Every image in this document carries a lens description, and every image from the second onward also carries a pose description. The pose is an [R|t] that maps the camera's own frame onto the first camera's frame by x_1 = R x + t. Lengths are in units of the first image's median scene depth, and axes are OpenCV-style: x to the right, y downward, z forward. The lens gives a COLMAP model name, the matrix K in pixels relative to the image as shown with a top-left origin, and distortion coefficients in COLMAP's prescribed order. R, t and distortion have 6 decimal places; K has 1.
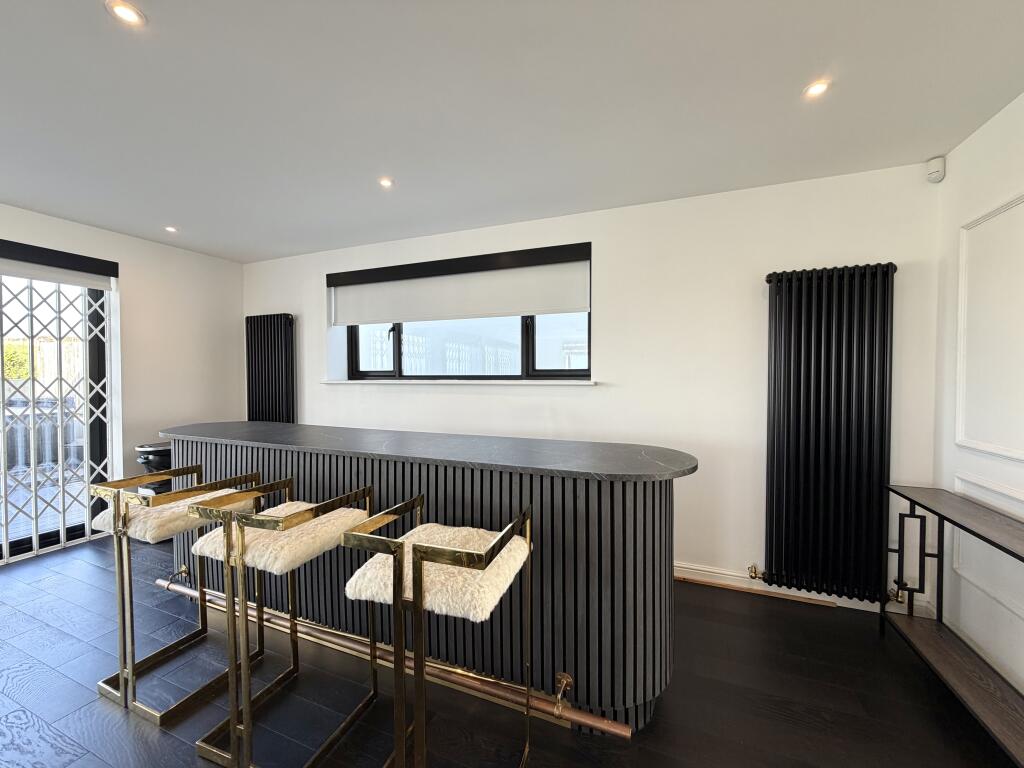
lens RADIAL K [[395.8, 0, 512.0], [0, 395.8, 384.0], [0, 0, 1]] dist [-0.000221, -0.000389]
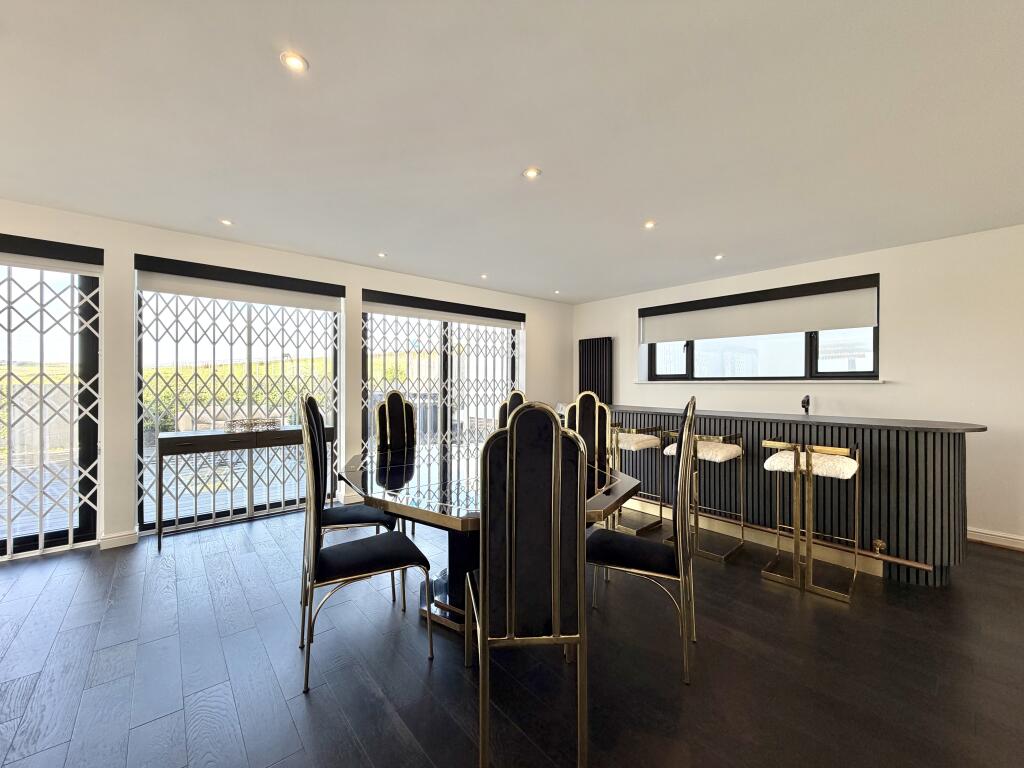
lens RADIAL K [[395.8, 0, 512.0], [0, 395.8, 384.0], [0, 0, 1]] dist [-0.000221, -0.000389]
pose [[0.880787, 0.011769, -0.473367, -0.180501], [-0.014485, 0.999893, -0.002091, 0.011848], [0.473291, 0.008698, 0.880863, -0.517652]]
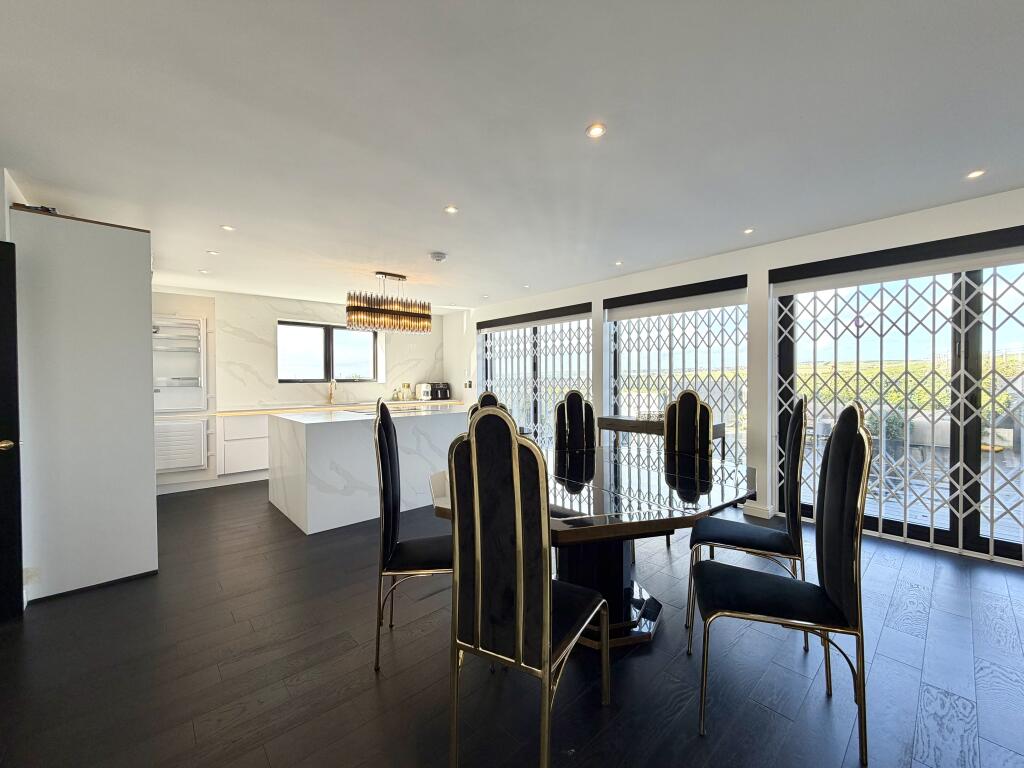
lens RADIAL K [[409.8, 0, 514.3], [0, 409.8, 387.7], [0, 0, 1]] dist [-0.011128, -0.000010]
pose [[-0.426004, 0.025138, -0.904372, 1.525027], [0.000173, 0.999616, 0.027704, -0.044786], [0.904721, 0.011645, -0.425845, 3.709480]]
